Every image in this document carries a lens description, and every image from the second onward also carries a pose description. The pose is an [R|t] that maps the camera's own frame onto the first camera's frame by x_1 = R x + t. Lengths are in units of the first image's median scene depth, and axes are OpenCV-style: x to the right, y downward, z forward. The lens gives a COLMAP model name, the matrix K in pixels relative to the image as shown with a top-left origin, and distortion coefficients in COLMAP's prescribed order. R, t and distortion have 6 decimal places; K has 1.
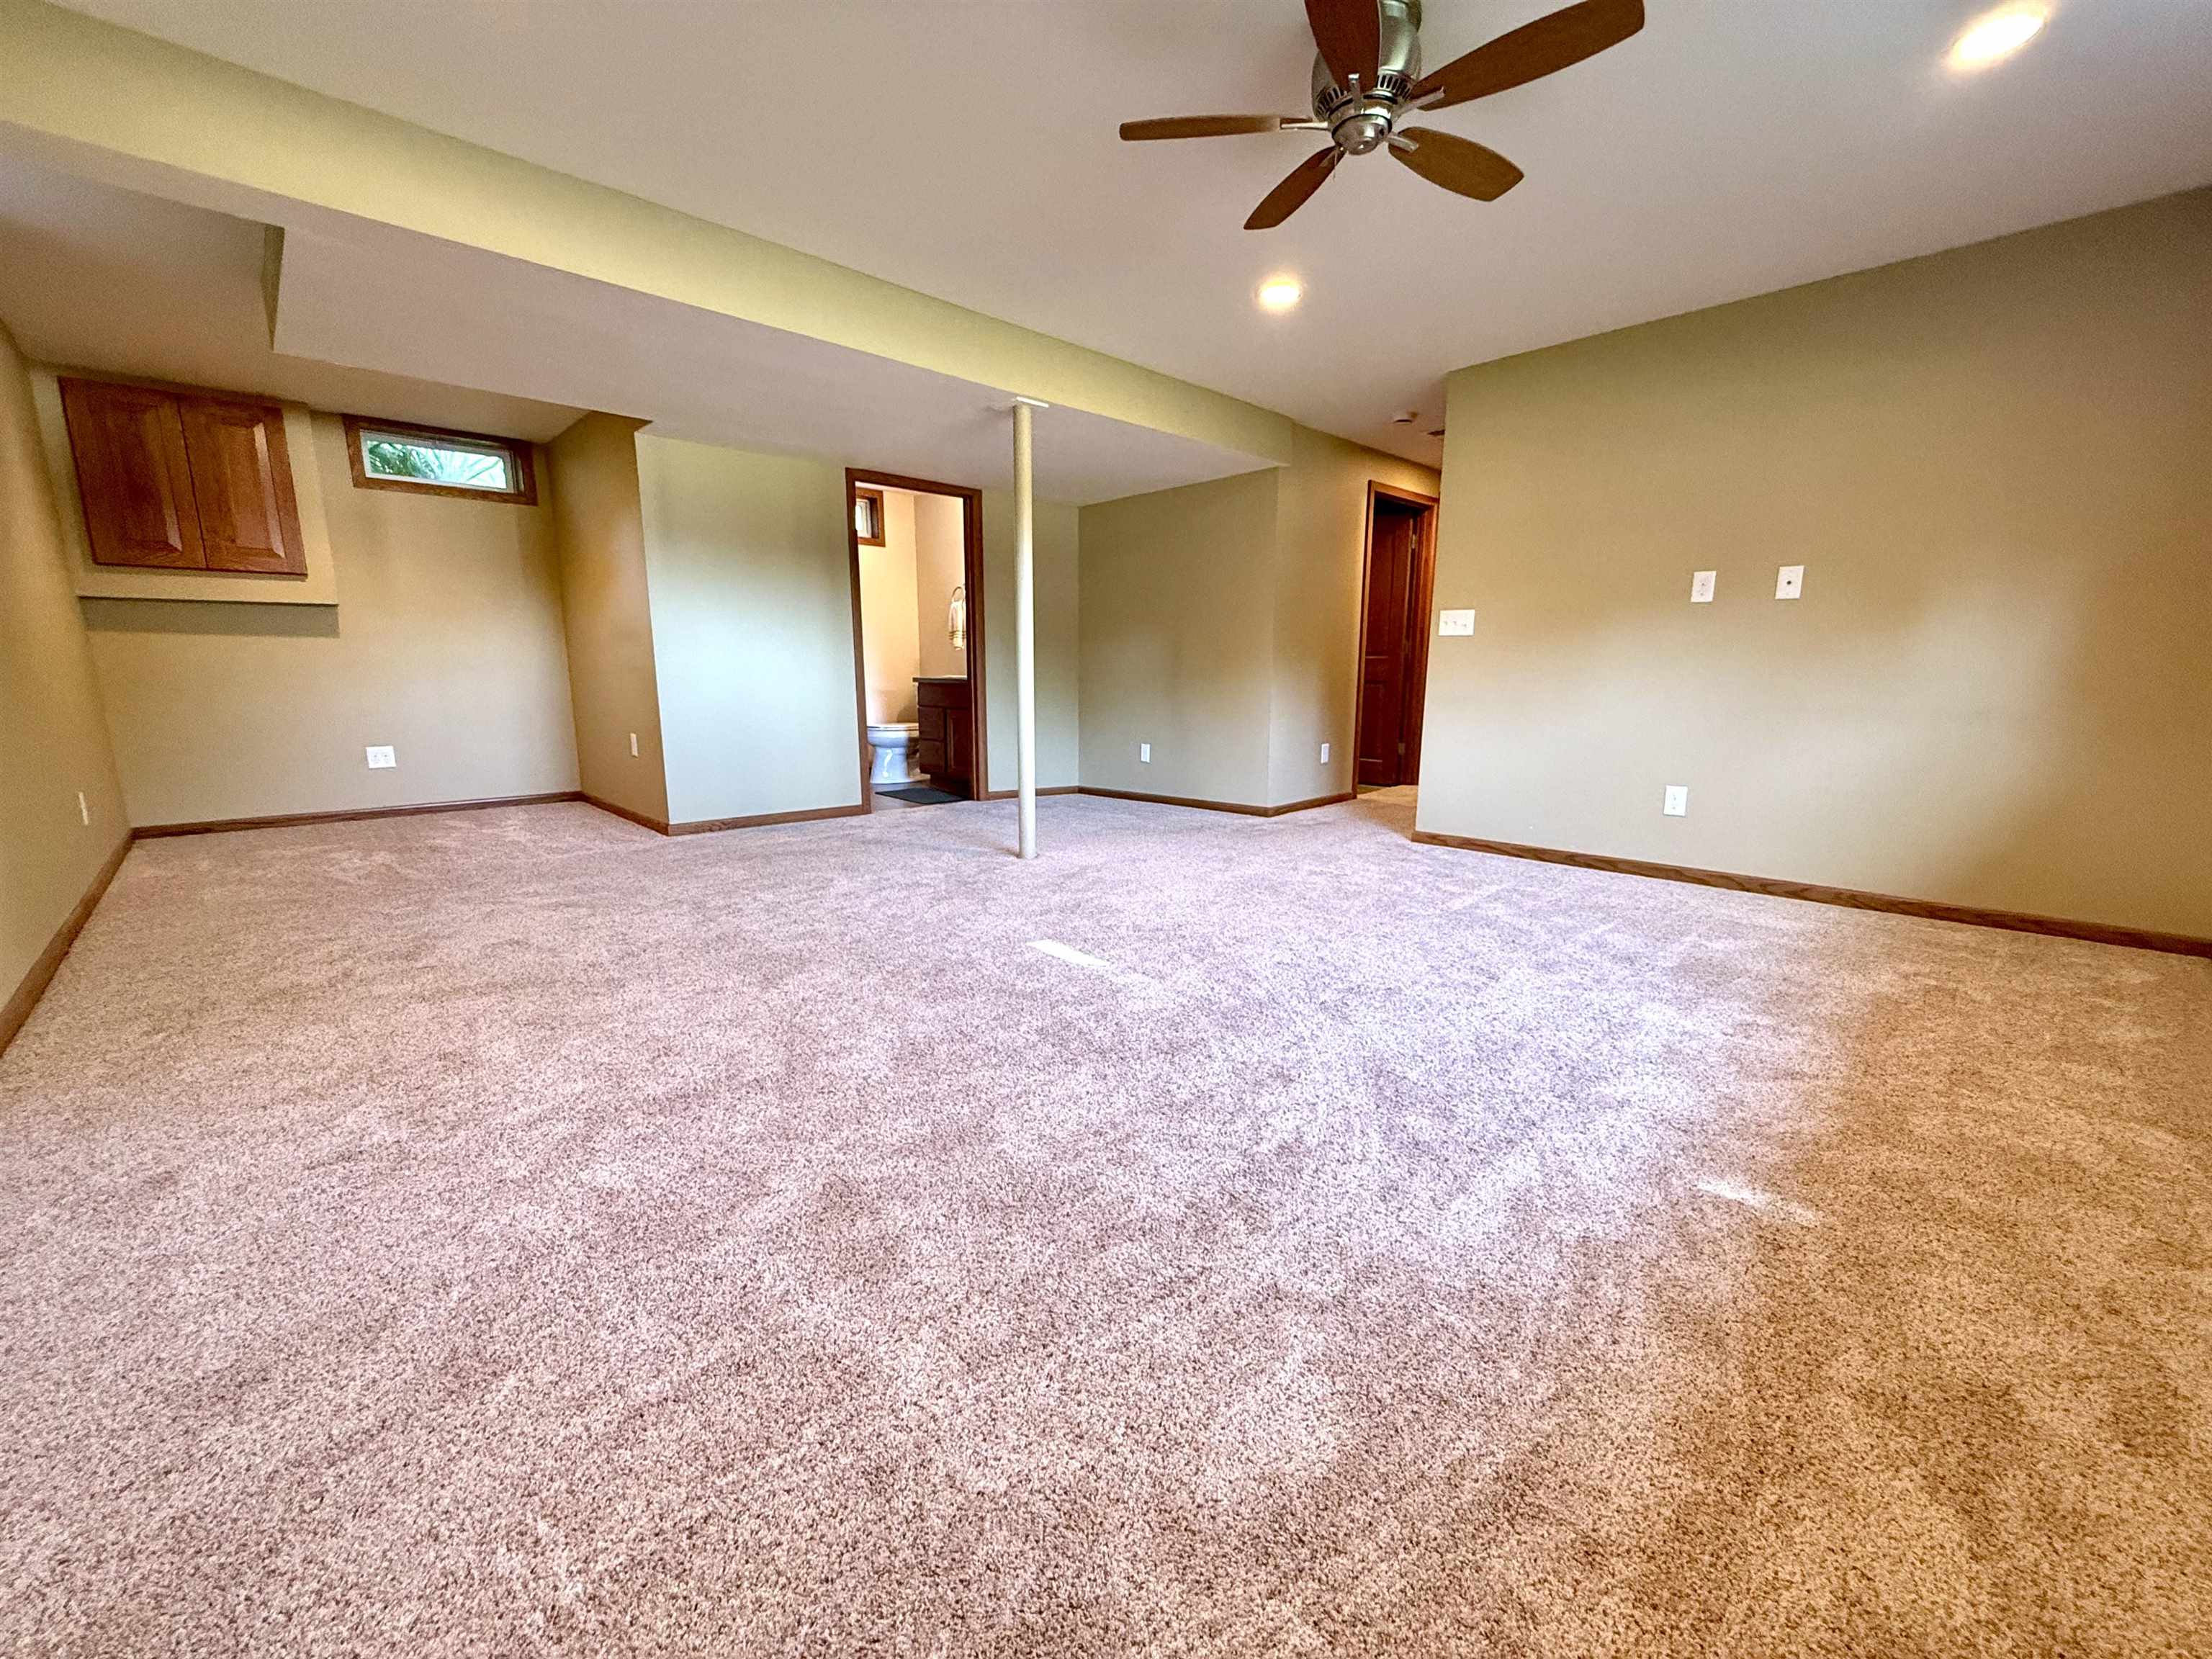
lens RADIAL K [[882.0, 0, 1101.1], [0, 882.0, 831.2], [0, 0, 1]] dist [0.000944, -0.000112]
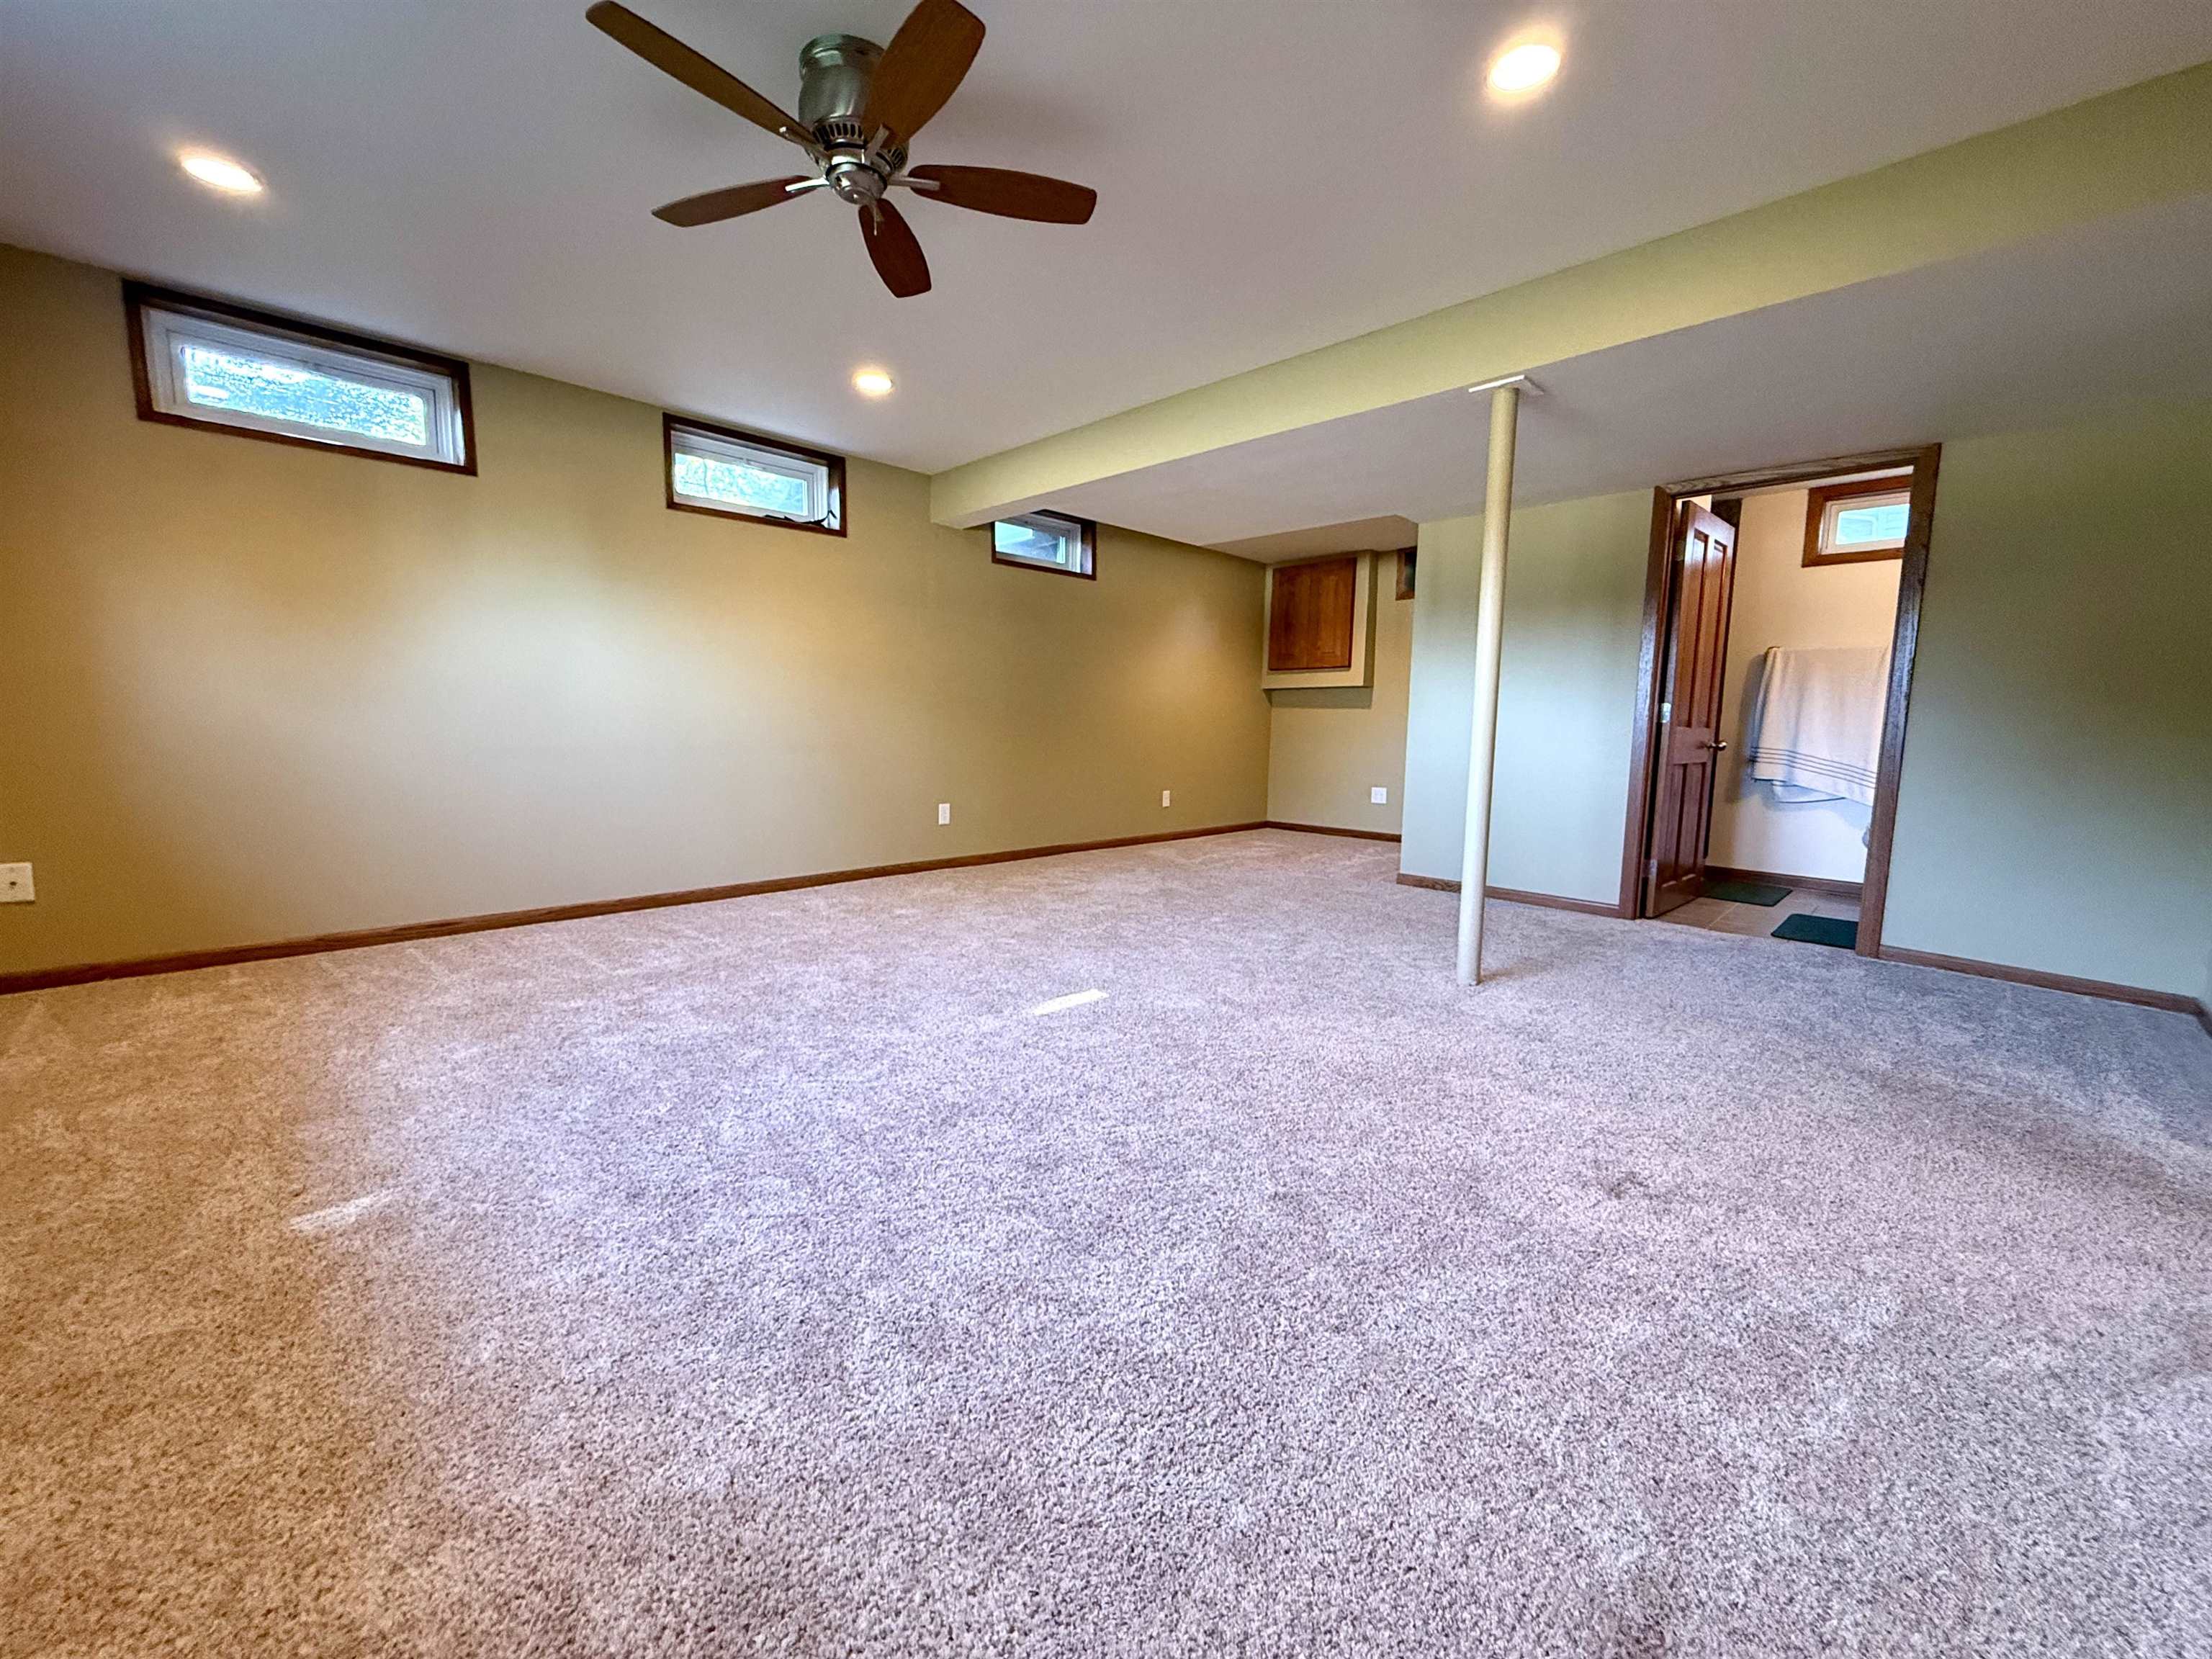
lens RADIAL K [[882.0, 0, 1101.1], [0, 882.0, 831.2], [0, 0, 1]] dist [0.000944, -0.000112]
pose [[0.042085, 0.121775, -0.991665, 0.591812], [-0.186258, 0.976101, 0.111959, -0.119116], [0.981599, 0.179994, 0.063761, 0.590986]]
